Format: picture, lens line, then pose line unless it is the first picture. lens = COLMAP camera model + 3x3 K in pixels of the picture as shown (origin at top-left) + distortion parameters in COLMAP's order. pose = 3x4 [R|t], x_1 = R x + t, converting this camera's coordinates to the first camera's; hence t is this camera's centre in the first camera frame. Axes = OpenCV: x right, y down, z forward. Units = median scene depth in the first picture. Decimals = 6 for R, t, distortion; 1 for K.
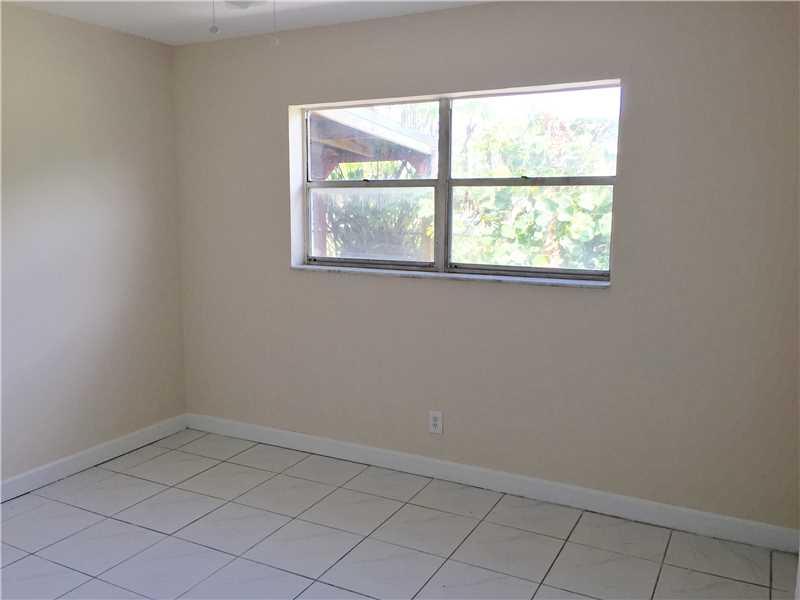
lens RADIAL K [[686.1, 0, 398.8], [0, 686.1, 296.0], [0, 0, 1]] dist [0.013357, 0.001021]
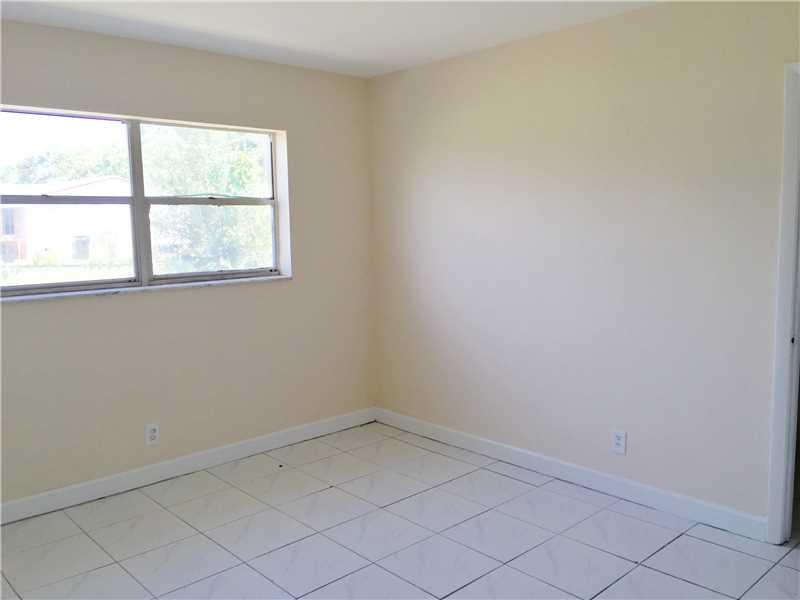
lens RADIAL K [[686.1, 0, 398.8], [0, 686.1, 296.0], [0, 0, 1]] dist [0.013357, 0.001021]
pose [[0.325183, -0.114593, 0.938682, -0.815291], [0.134145, 0.988183, 0.074165, -0.045546], [-0.936088, 0.101802, 0.336713, 0.289088]]
